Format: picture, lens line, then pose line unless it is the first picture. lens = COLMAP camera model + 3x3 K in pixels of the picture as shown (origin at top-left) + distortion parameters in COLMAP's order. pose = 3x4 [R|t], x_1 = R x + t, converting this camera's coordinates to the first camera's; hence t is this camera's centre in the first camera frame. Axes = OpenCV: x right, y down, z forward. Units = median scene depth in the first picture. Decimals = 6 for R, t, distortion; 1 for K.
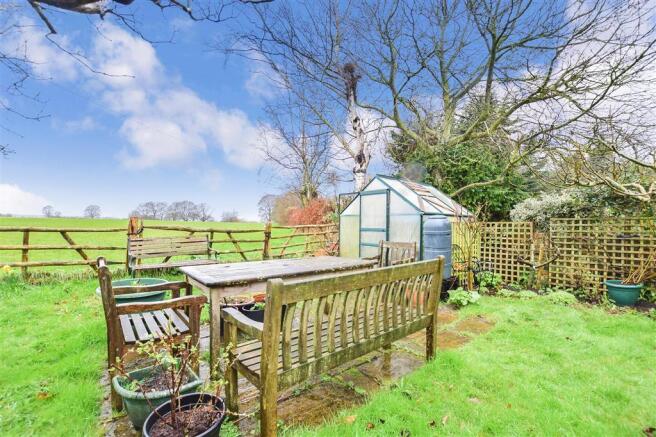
lens RADIAL K [[296.5, 0, 328.0], [0, 296.5, 218.5], [0, 0, 1]] dist [0.000289, 0.000054]
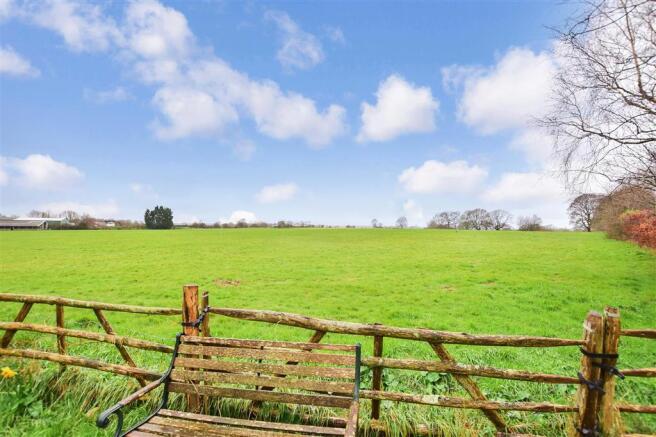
lens RADIAL K [[288.0, 0, 328.0], [0, 288.0, 218.5], [0, 0, 1]] dist [-0.035100, 0.000106]
pose [[0.585866, -0.034665, -0.809666, -0.143394], [0.014835, 0.999376, -0.032053, -0.062255], [0.810272, 0.006767, 0.586015, 0.662129]]
